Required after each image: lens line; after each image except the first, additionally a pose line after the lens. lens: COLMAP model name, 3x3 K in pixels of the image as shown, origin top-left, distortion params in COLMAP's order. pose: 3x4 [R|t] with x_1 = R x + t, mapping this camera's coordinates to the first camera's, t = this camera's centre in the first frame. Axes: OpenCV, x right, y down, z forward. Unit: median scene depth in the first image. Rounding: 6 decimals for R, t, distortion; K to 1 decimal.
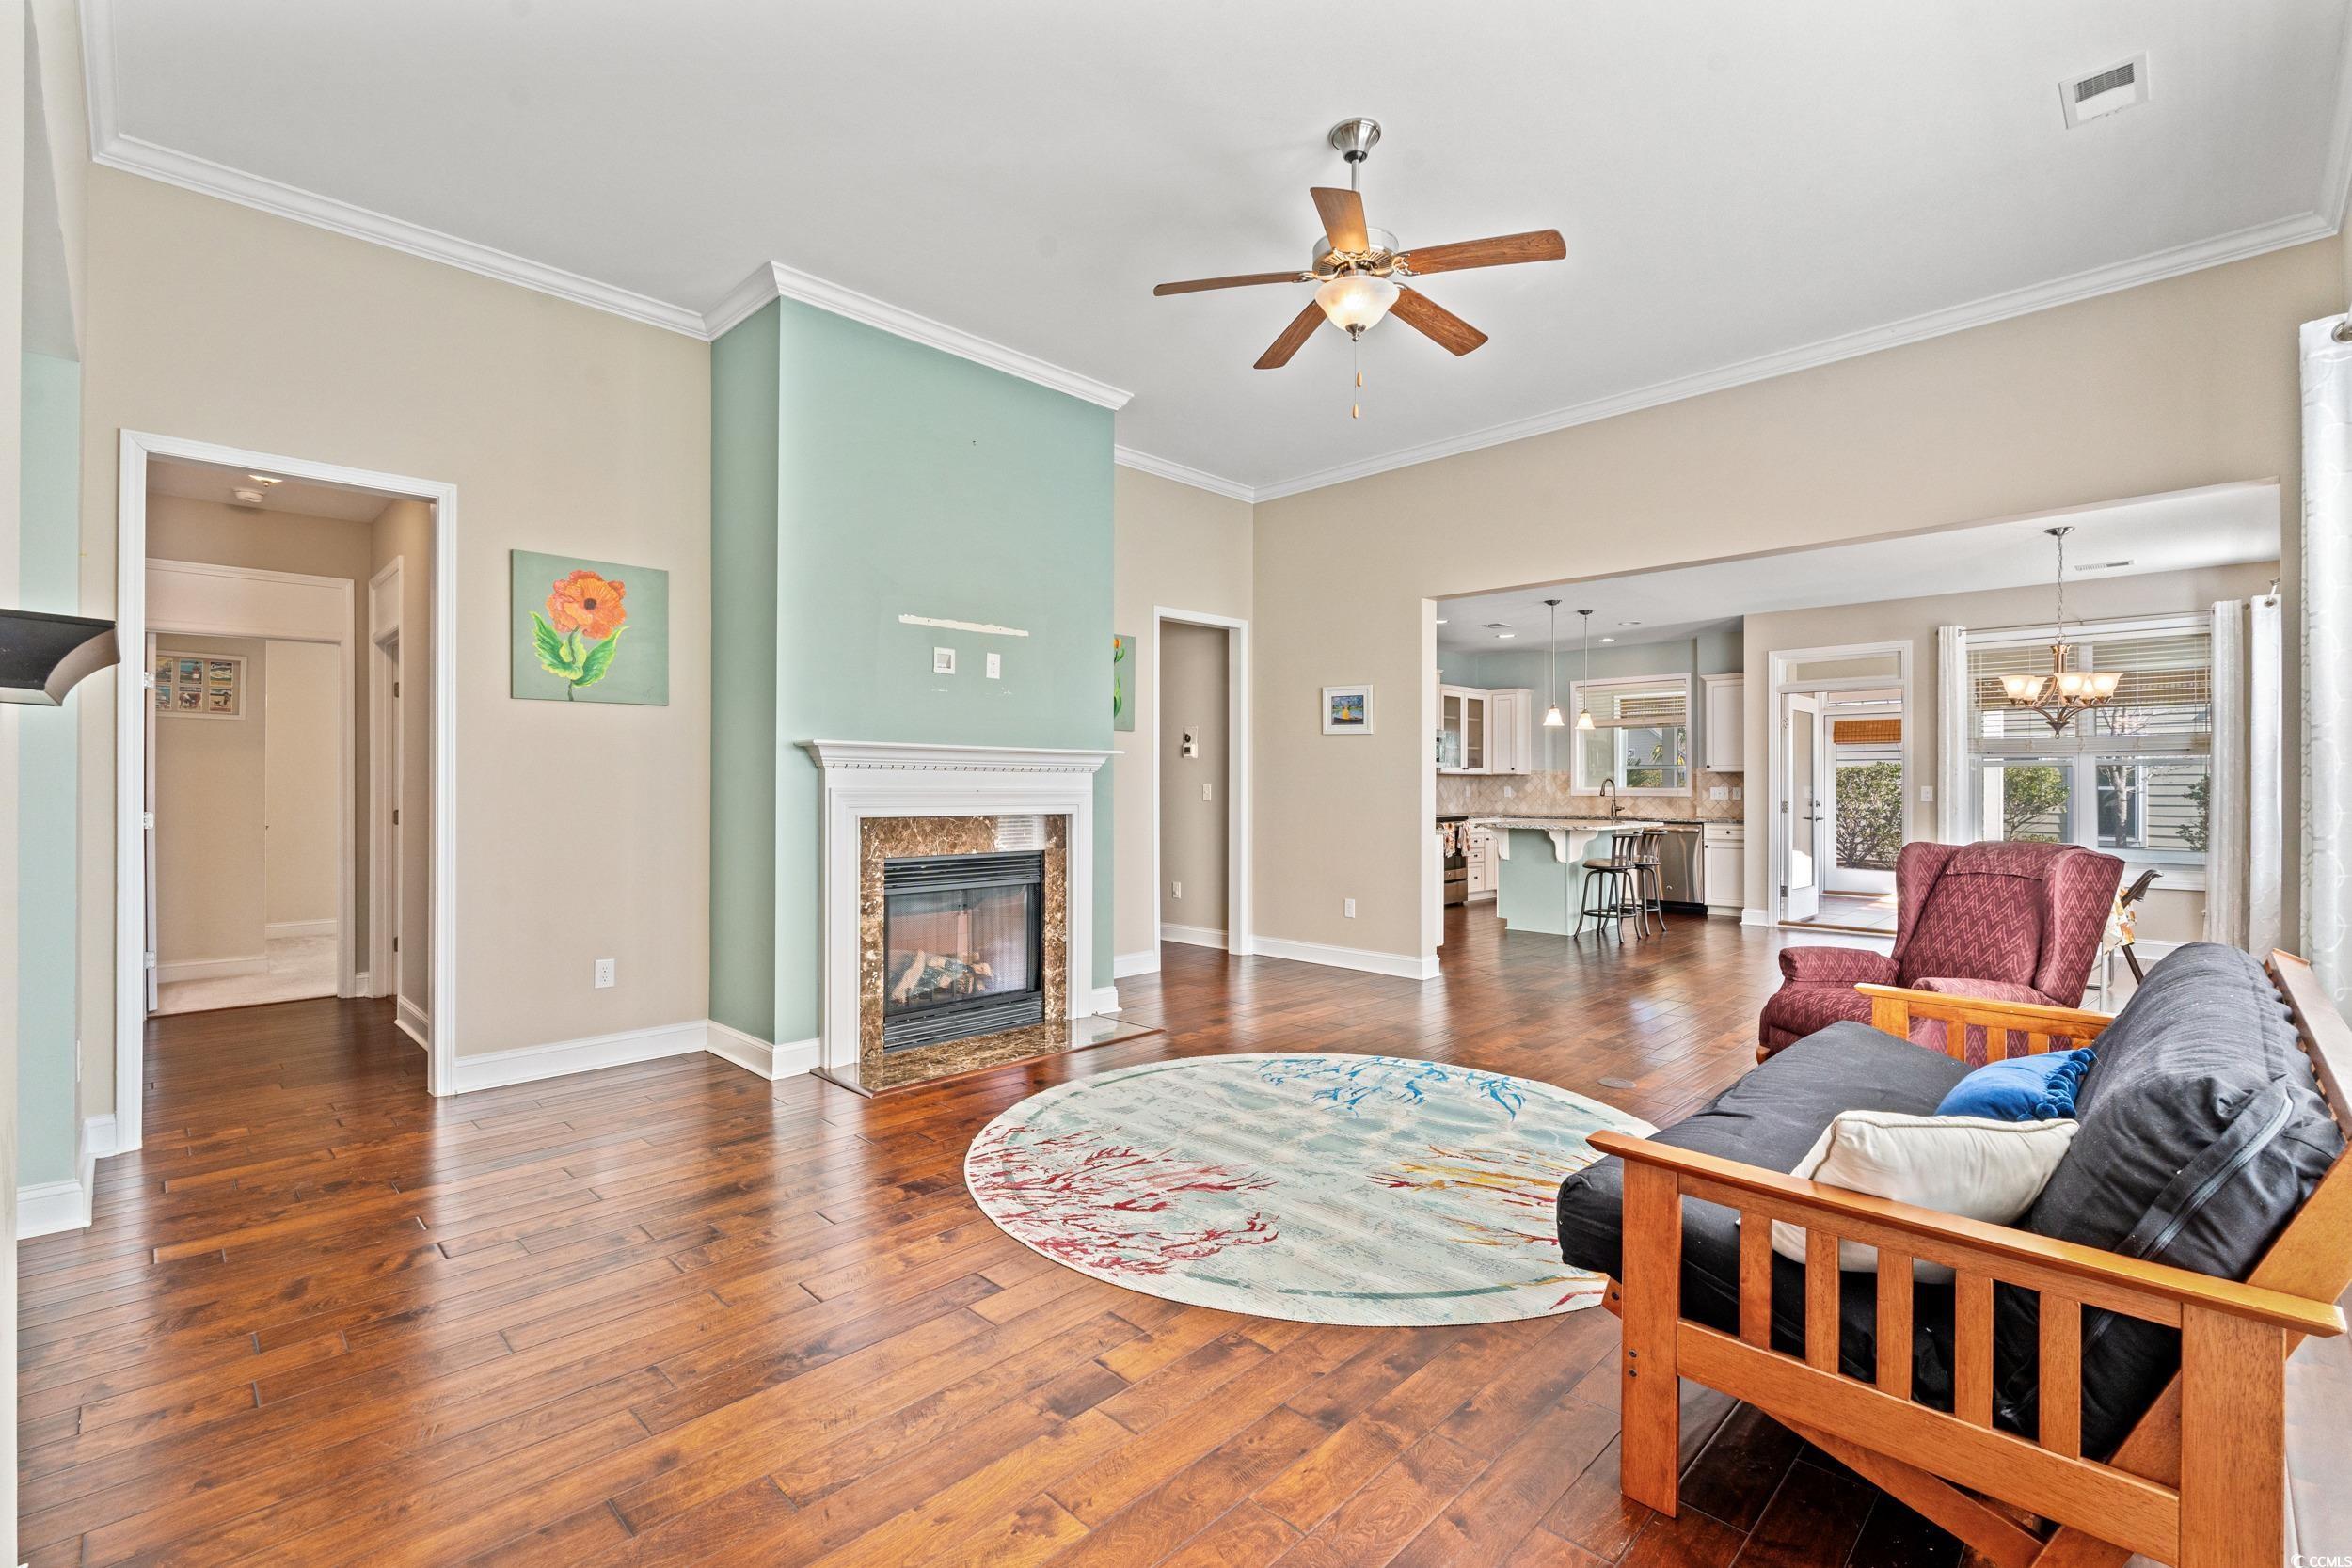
lens RADIAL K [[1020.9, 0, 1178.0], [0, 1020.9, 781.4], [0, 0, 1]] dist [0.000032, -0.000007]
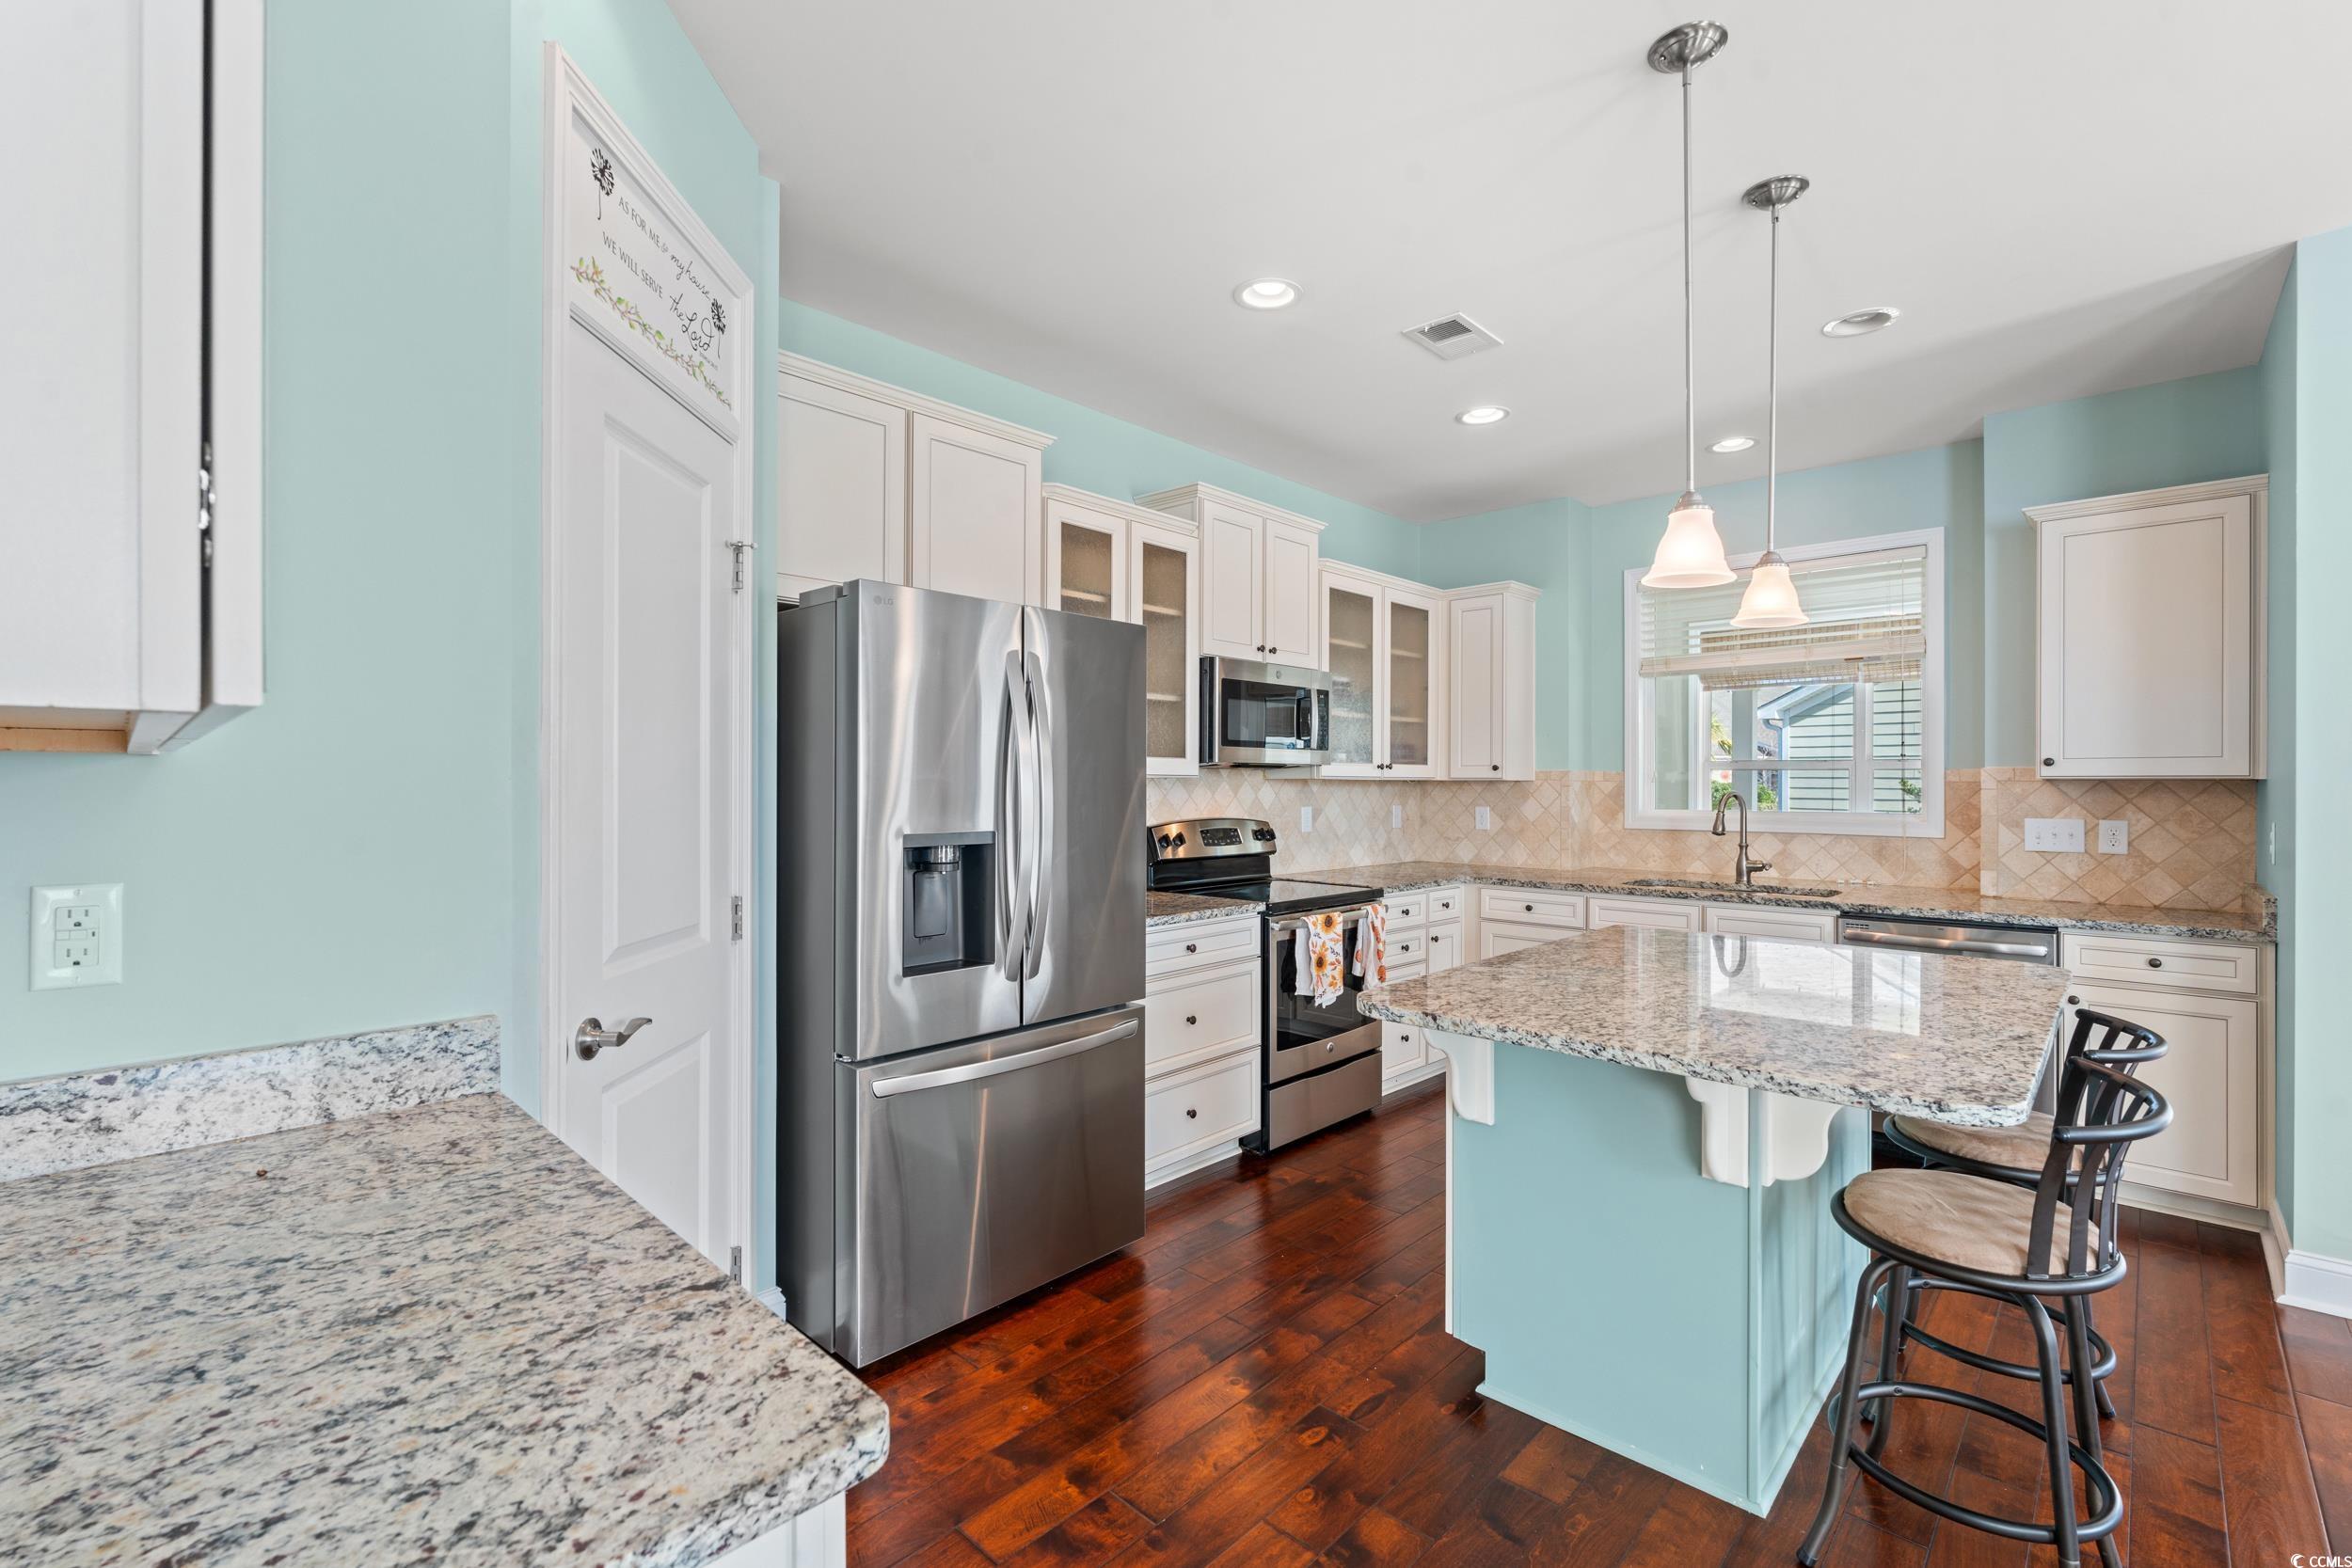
lens RADIAL K [[1020.9, 0, 1173.5], [0, 1020.9, 785.3], [0, 0, 1]] dist [0.000032, -0.000007]
pose [[0.999805, 0.002634, 0.019587, 0.187740], [-0.002734, 0.999983, 0.005091, -0.006801], [-0.019573, -0.005143, 0.999795, 0.585196]]
